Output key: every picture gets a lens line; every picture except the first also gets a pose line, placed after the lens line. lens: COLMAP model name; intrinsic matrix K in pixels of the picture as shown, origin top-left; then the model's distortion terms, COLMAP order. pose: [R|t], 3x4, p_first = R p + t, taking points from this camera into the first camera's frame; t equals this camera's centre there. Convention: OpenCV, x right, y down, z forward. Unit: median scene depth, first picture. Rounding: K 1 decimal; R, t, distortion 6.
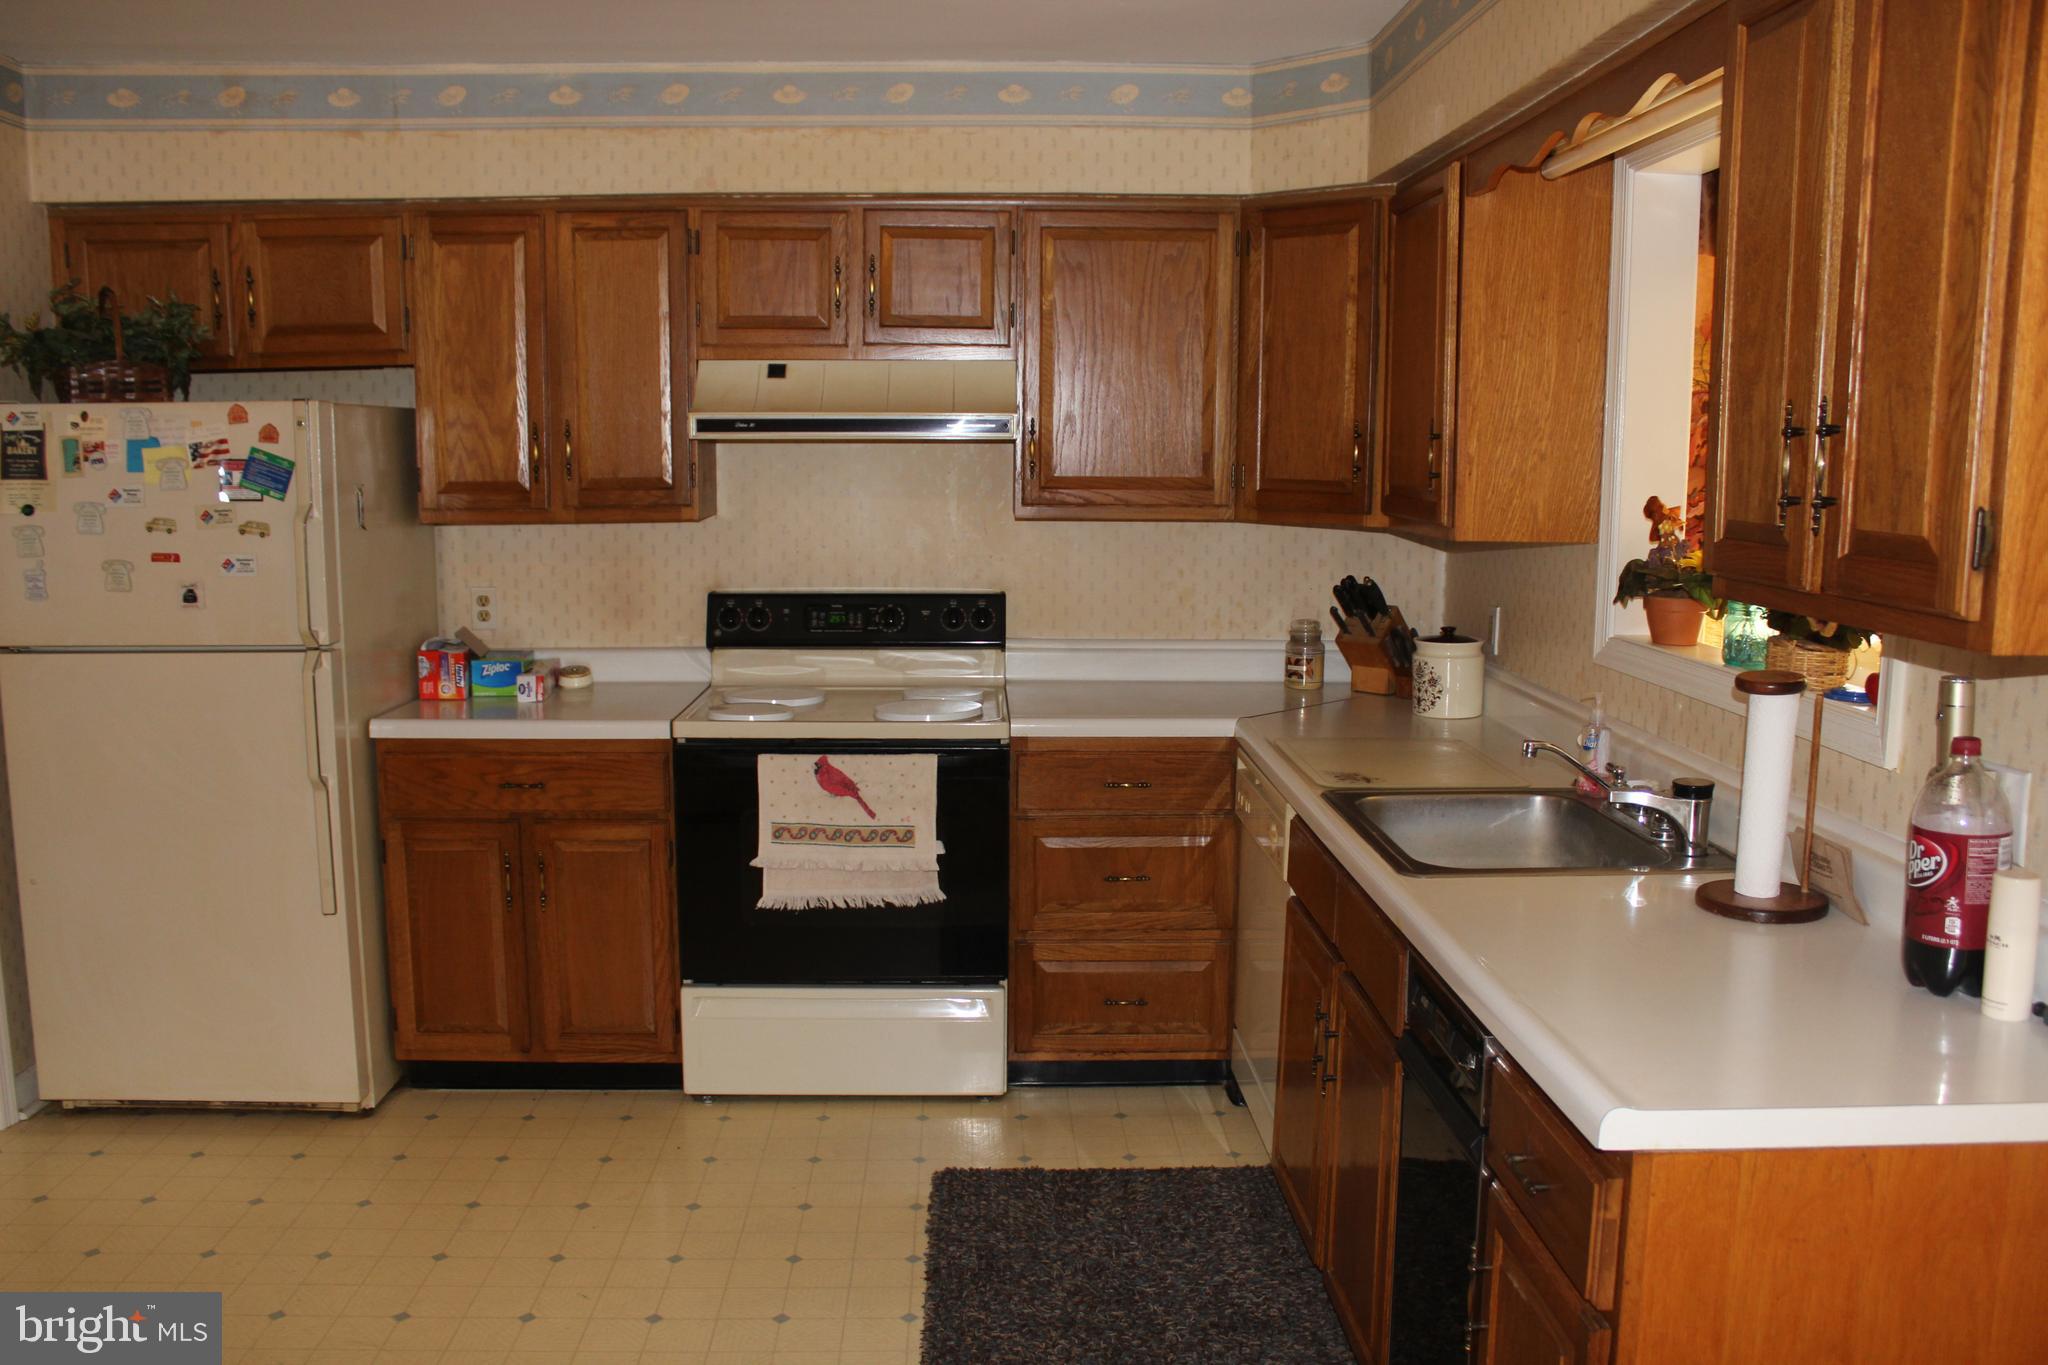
lens RADIAL K [[1747.9, 0, 1021.5], [0, 1747.9, 696.1], [0, 0, 1]] dist [-0.163114, 0.154907]
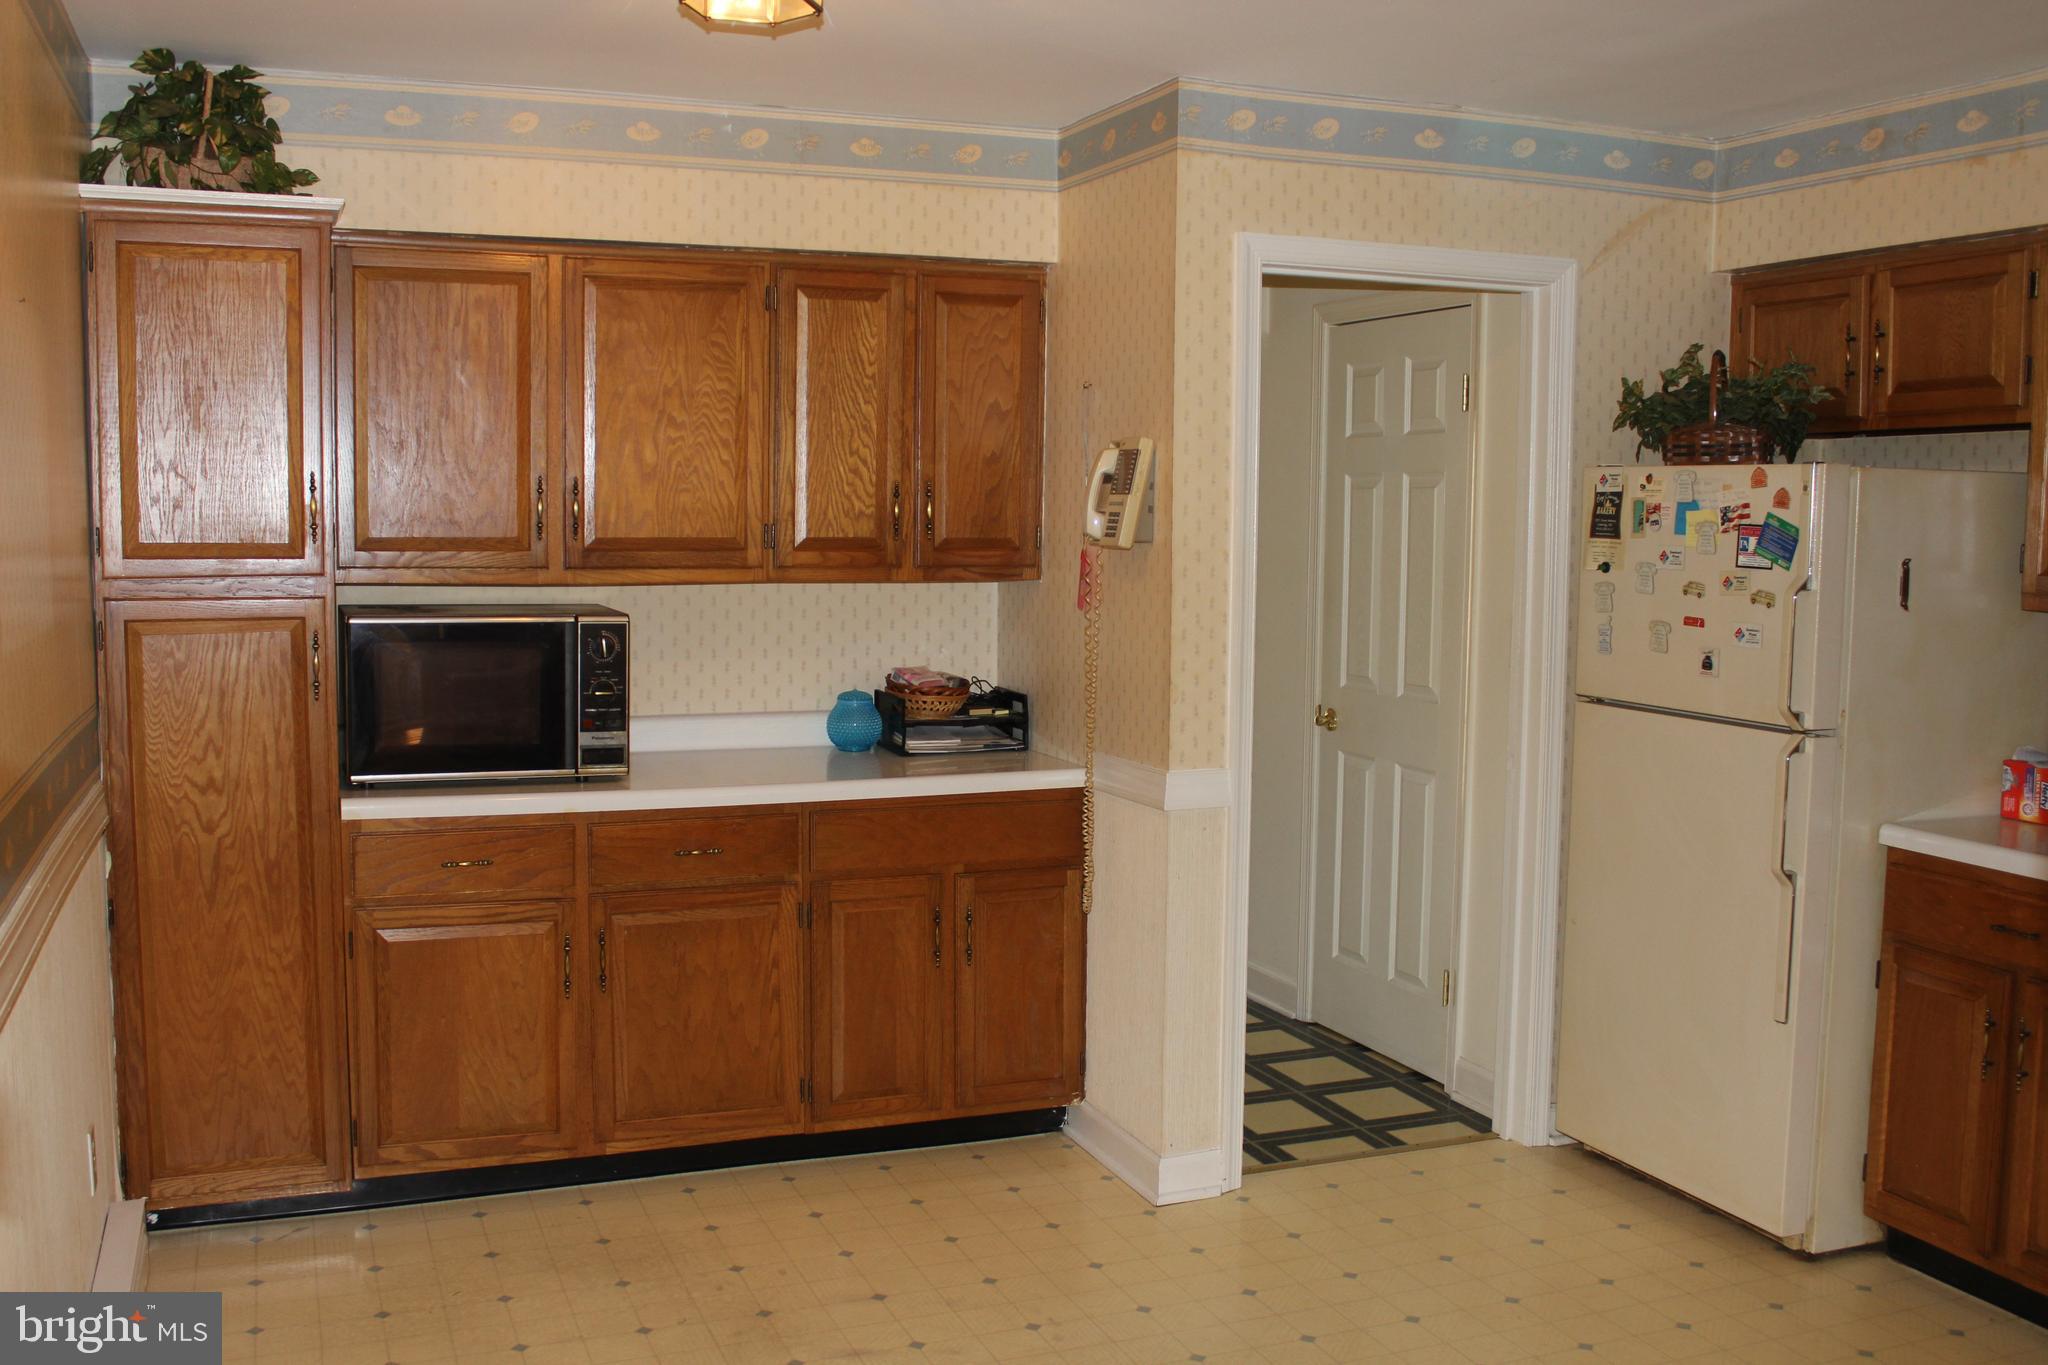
lens RADIAL K [[1923.9, 0, 1024.0], [0, 1923.9, 682.5], [0, 0, 1]] dist [-0.131532, 0.125437]
pose [[0.344835, 0.089086, -0.934426, 0.392886], [-0.147322, 0.988285, 0.039853, -0.033537], [0.927030, 0.123919, 0.353920, 0.252967]]
